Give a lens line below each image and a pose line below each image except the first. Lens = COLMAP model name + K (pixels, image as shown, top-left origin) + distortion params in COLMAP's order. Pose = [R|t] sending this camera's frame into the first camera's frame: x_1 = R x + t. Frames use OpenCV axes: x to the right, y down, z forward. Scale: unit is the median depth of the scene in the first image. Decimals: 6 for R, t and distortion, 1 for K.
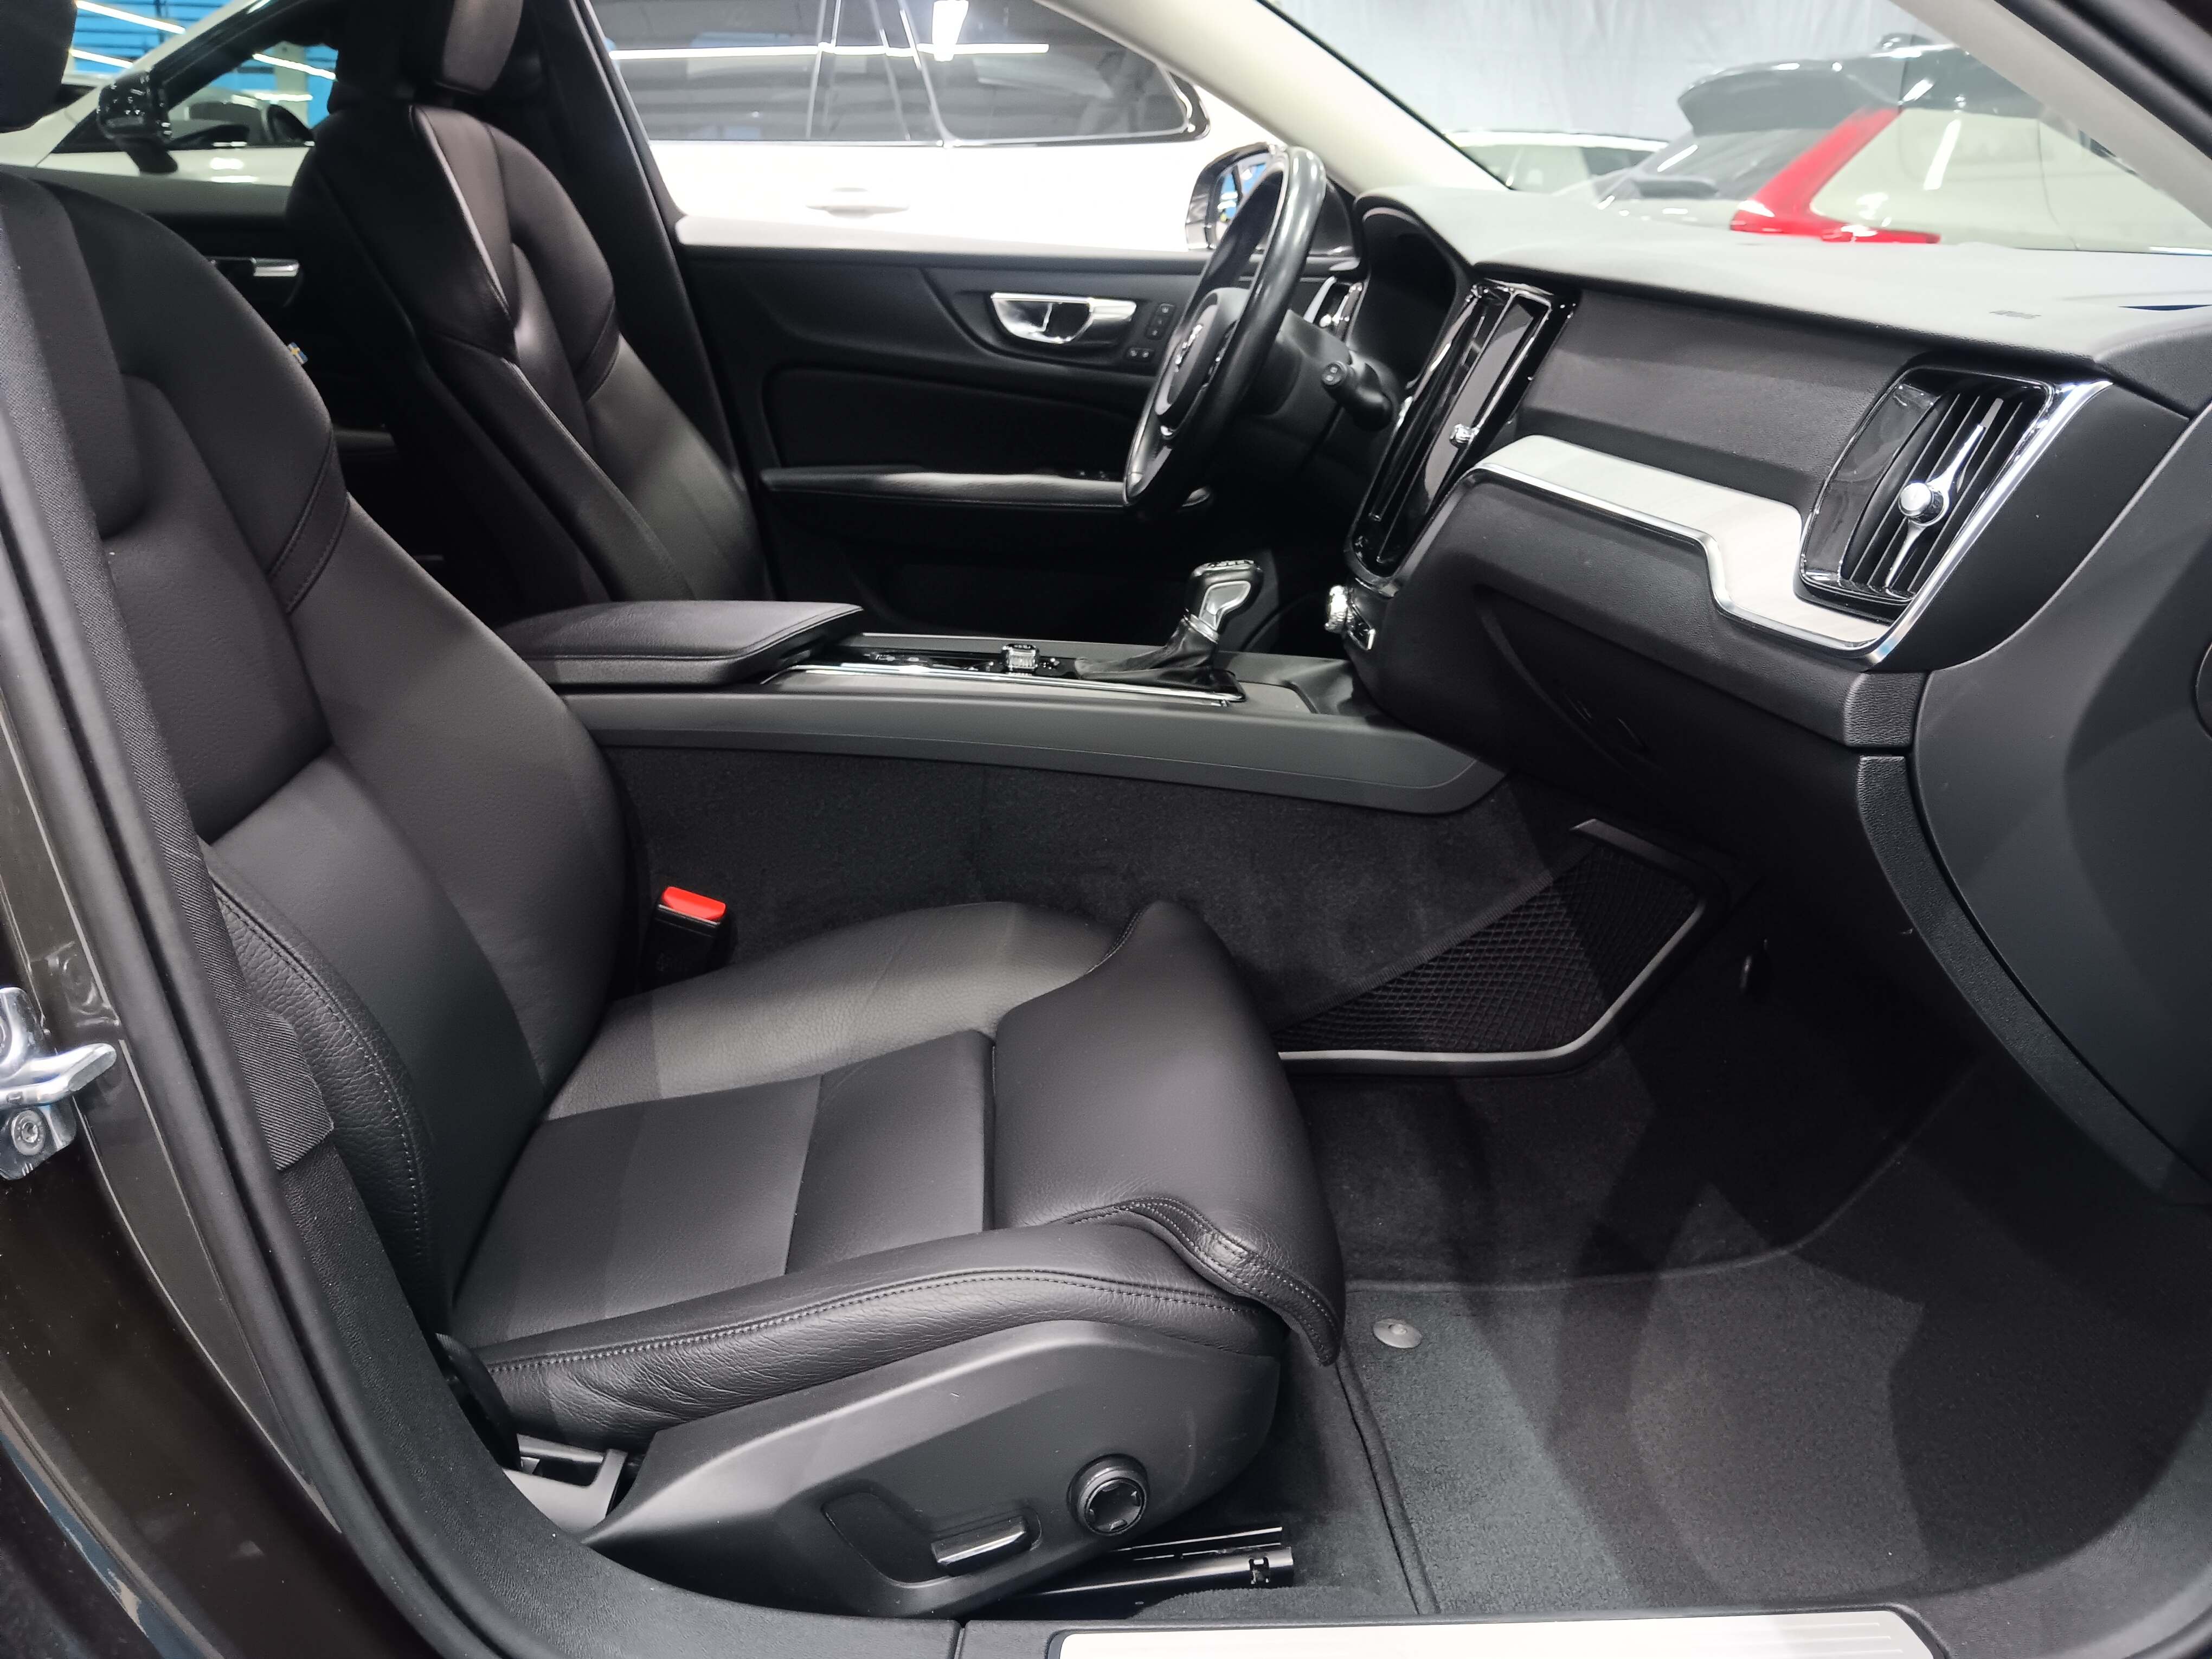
lens RADIAL K [[1705.3, 0, 1106.8], [0, 1705.3, 843.8], [0, 0, 1]] dist [0.057727, -0.084170]
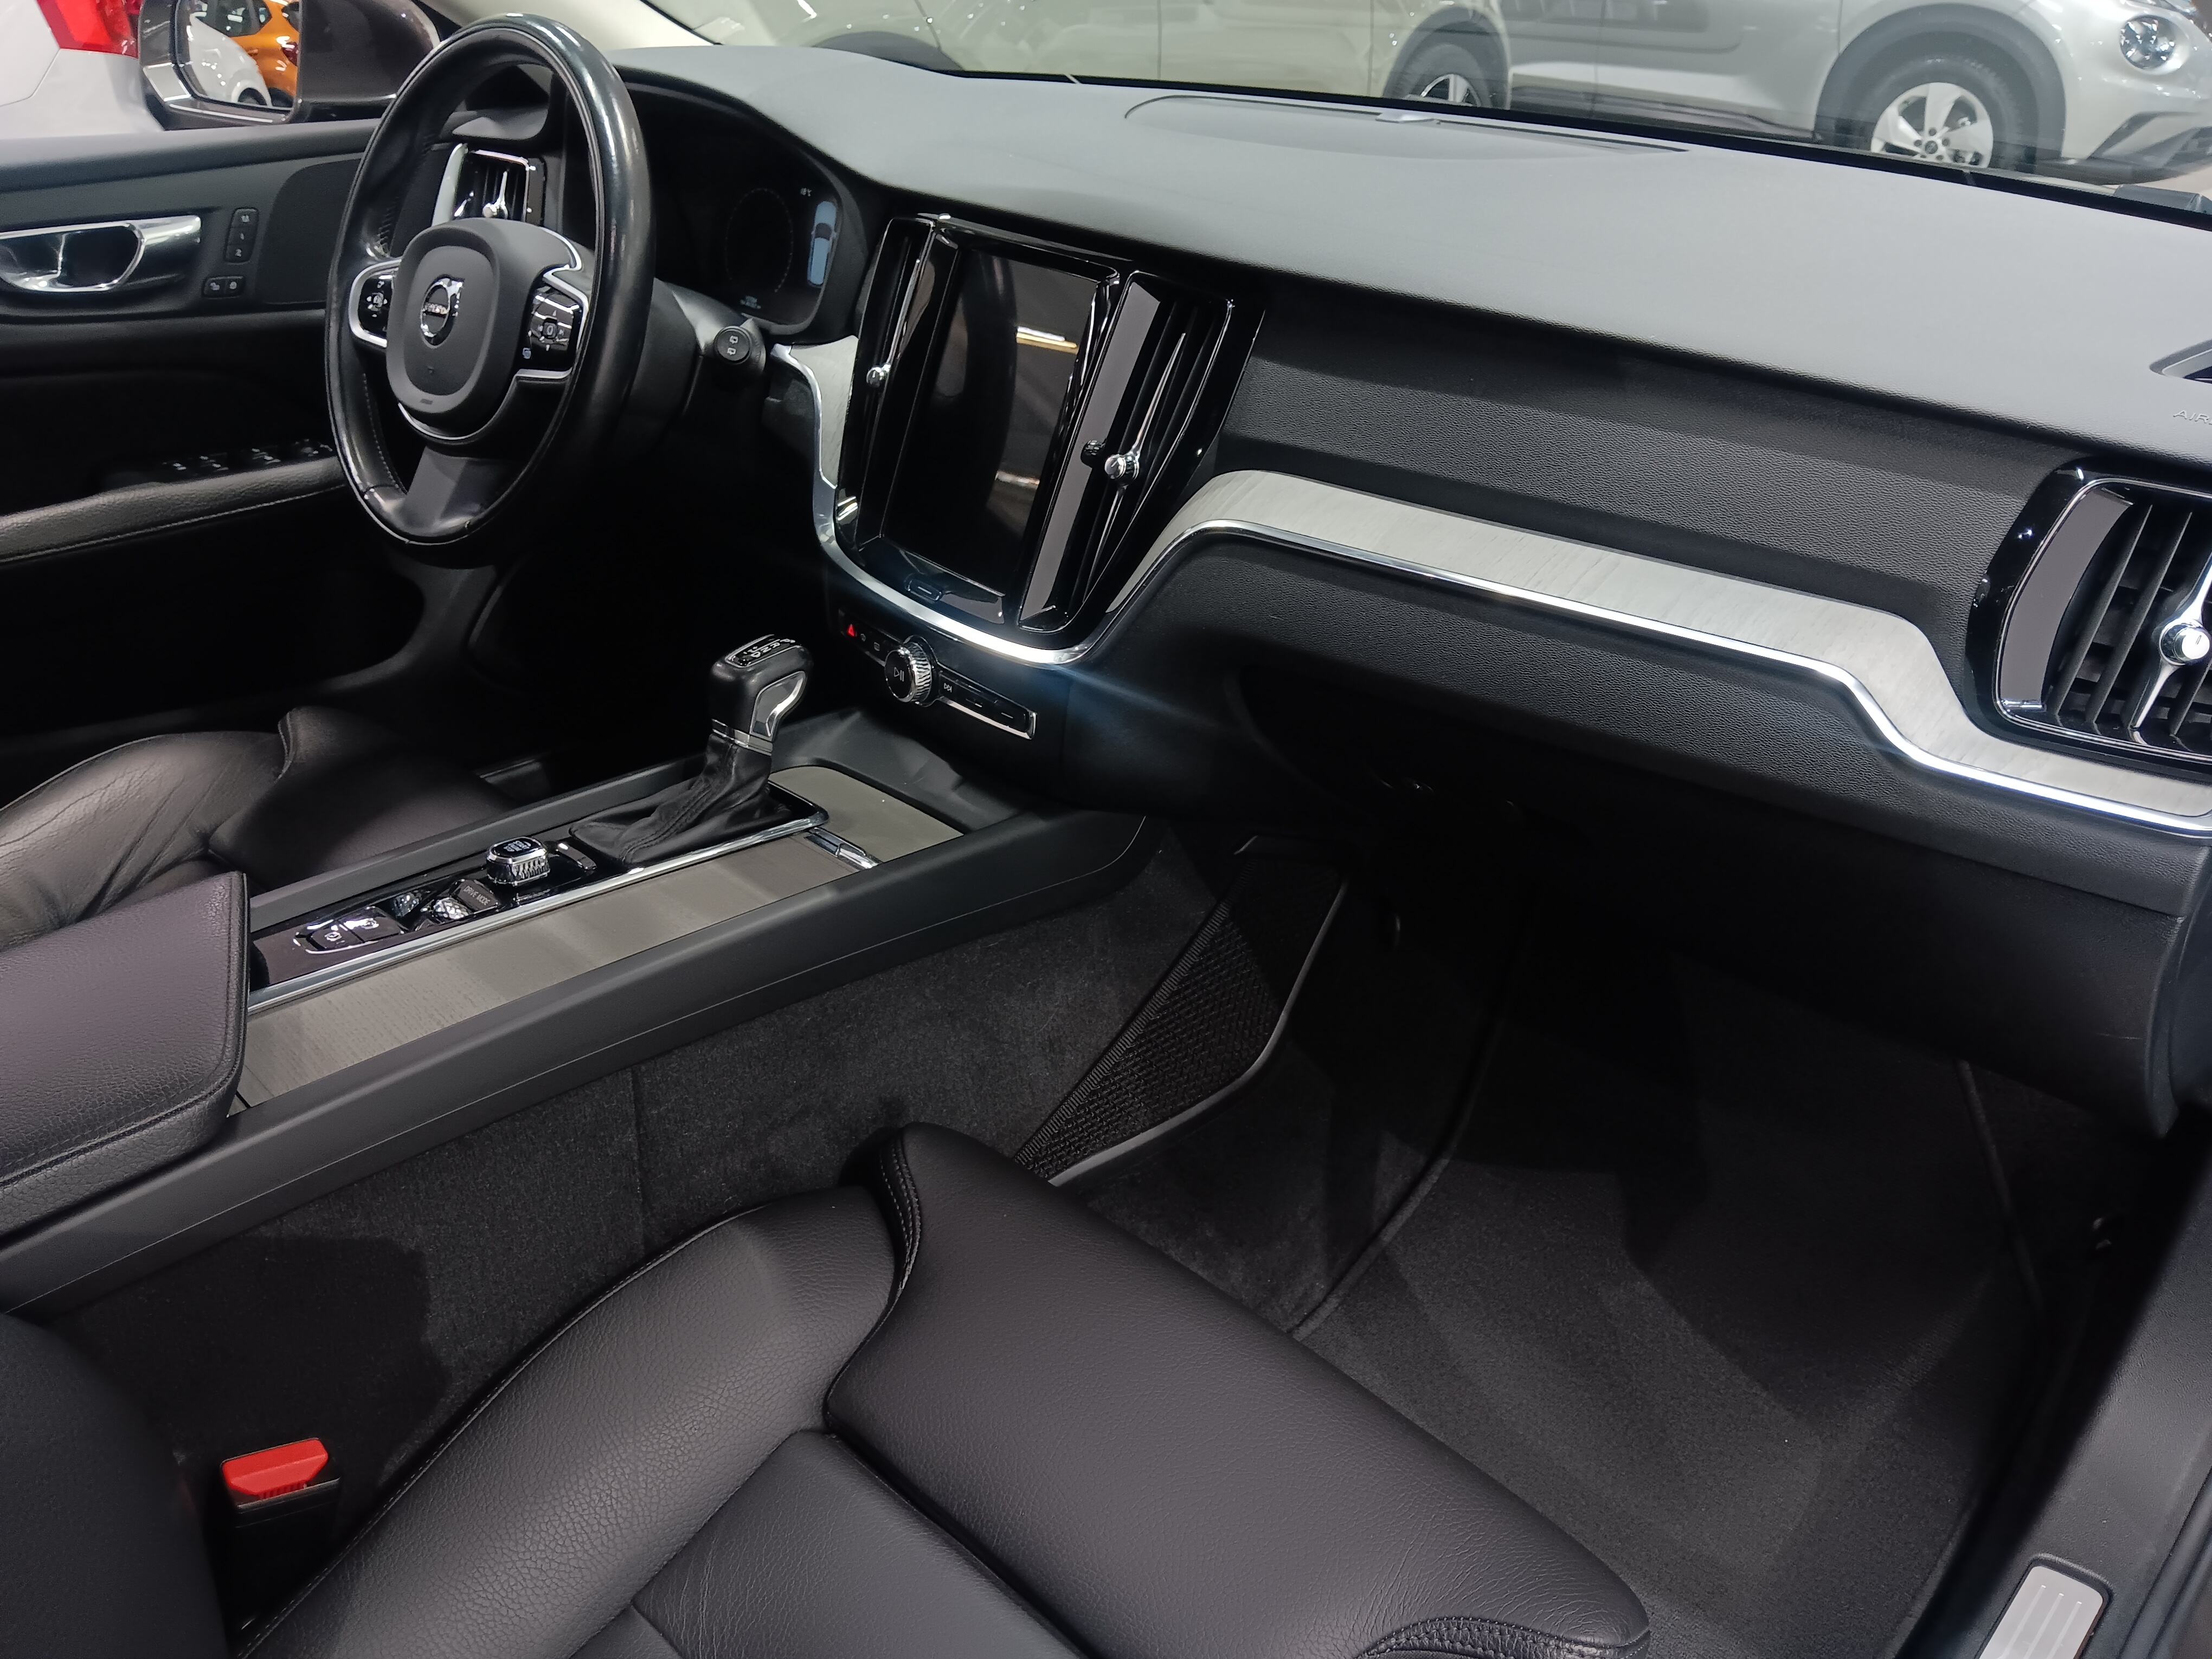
lens RADIAL K [[1705.3, 0, 1164.6], [0, 1705.3, 870.7], [0, 0, 1]] dist [0.057727, -0.084170]
pose [[0.752518, -0.341865, 0.562890, -0.248261], [0.237681, 0.938089, 0.251986, -0.220531], [-0.614186, -0.055836, 0.787184, 0.299641]]
